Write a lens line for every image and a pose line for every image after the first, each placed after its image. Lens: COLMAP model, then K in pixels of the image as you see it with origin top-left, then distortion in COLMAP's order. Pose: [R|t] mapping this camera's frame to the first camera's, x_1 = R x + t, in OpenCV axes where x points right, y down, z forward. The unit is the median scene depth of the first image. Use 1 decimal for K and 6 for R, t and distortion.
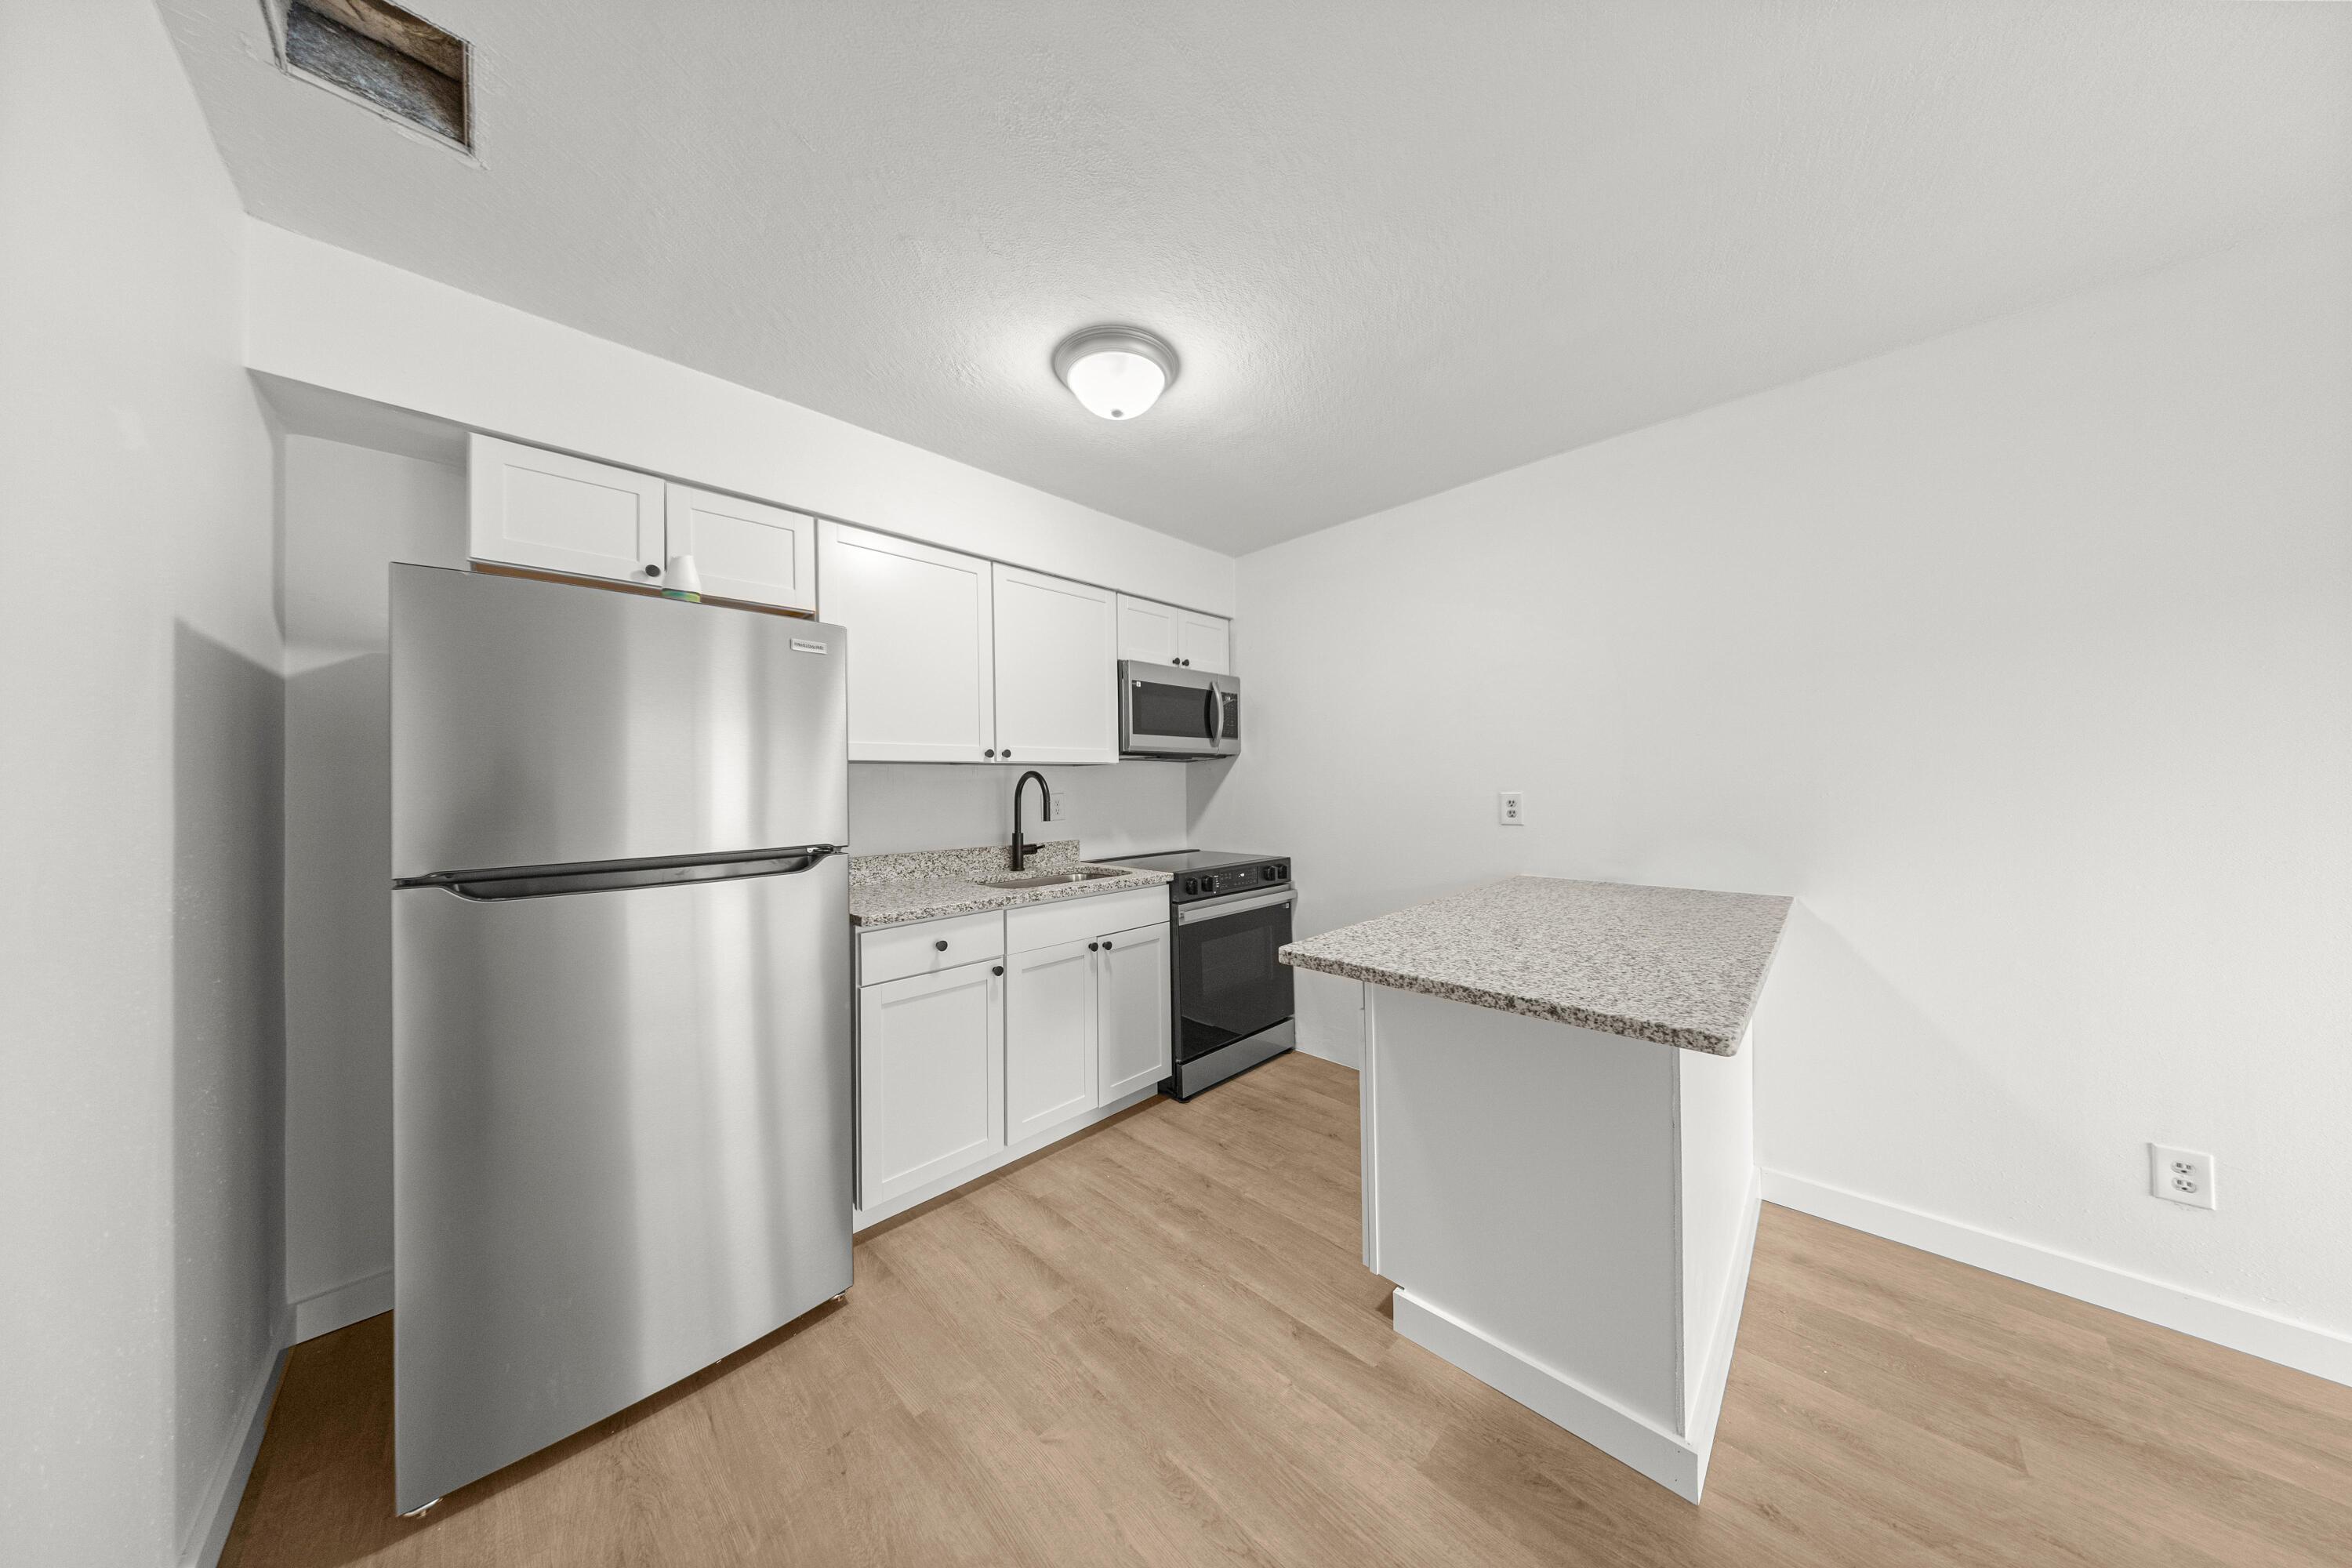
lens RADIAL K [[693.2, 0, 1178.1], [0, 693.2, 781.9], [0, 0, 1]] dist [0.000236, -0.000038]
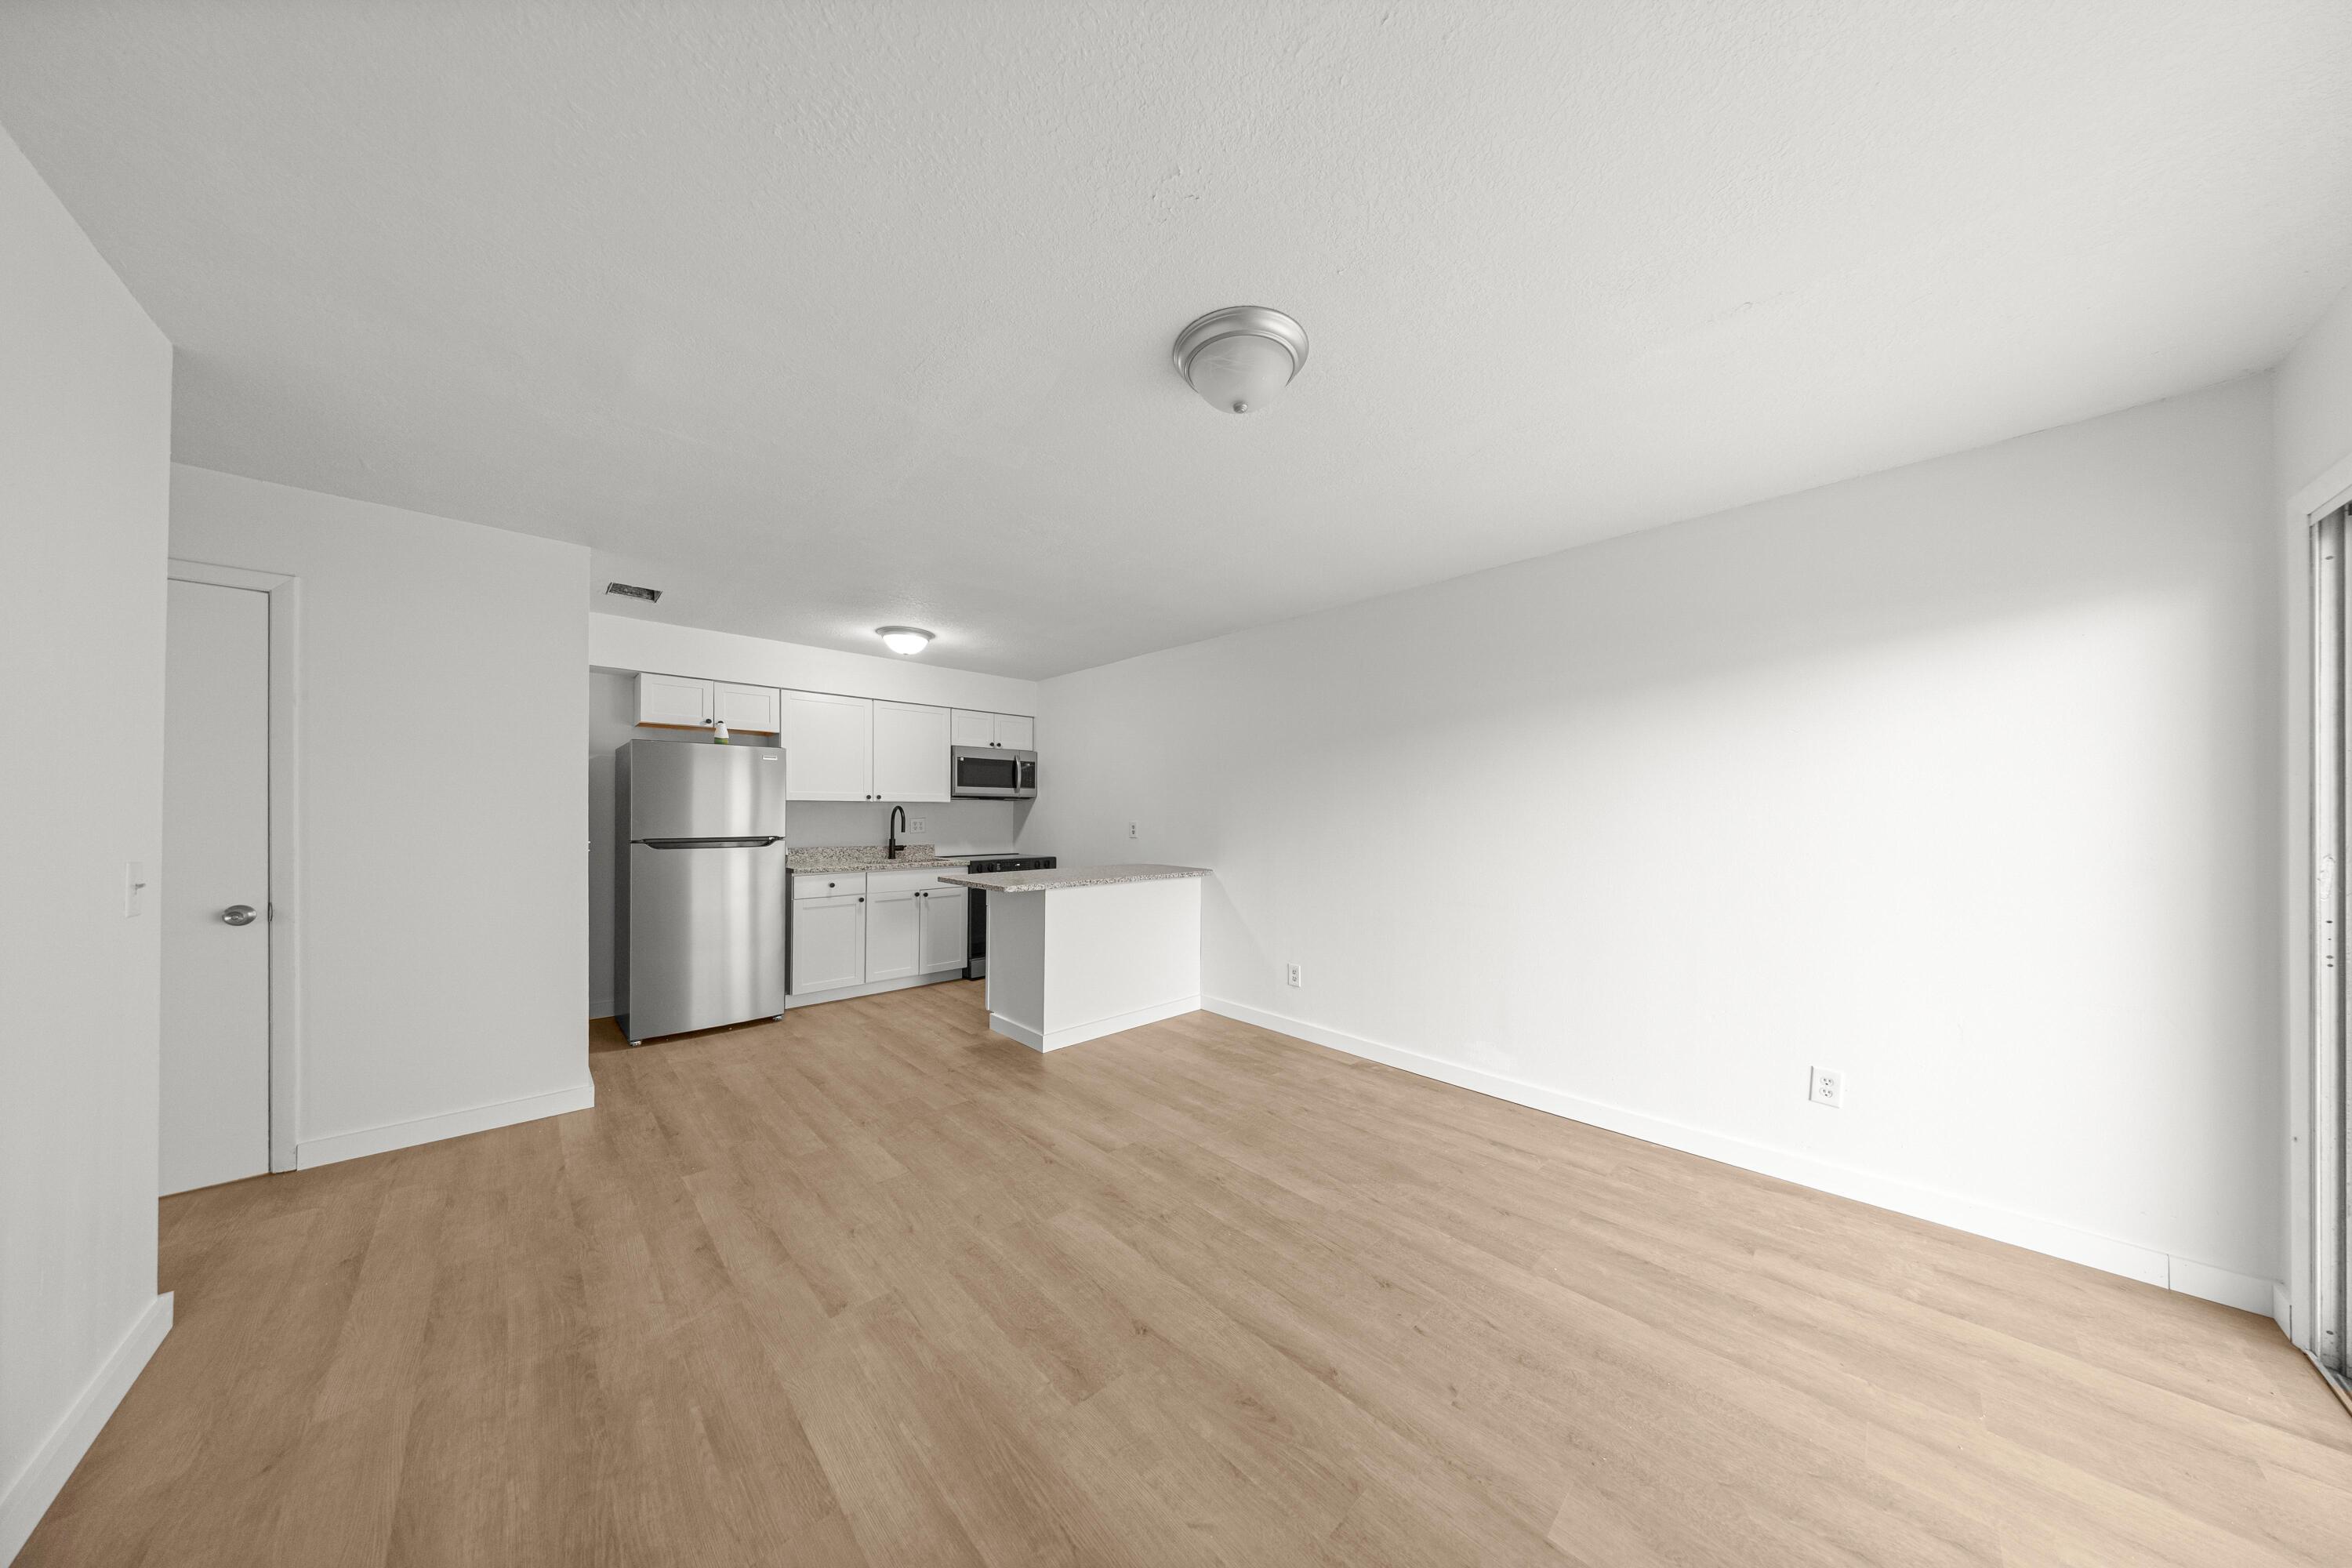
lens RADIAL K [[701.7, 0, 1177.3], [0, 701.7, 817.1], [0, 0, 1]] dist [0.000172, -0.000047]
pose [[0.999413, 0.019450, -0.028190, 0.862362], [-0.019158, 0.999761, 0.010566, -0.028109], [0.028389, -0.010020, 0.999547, -1.273092]]
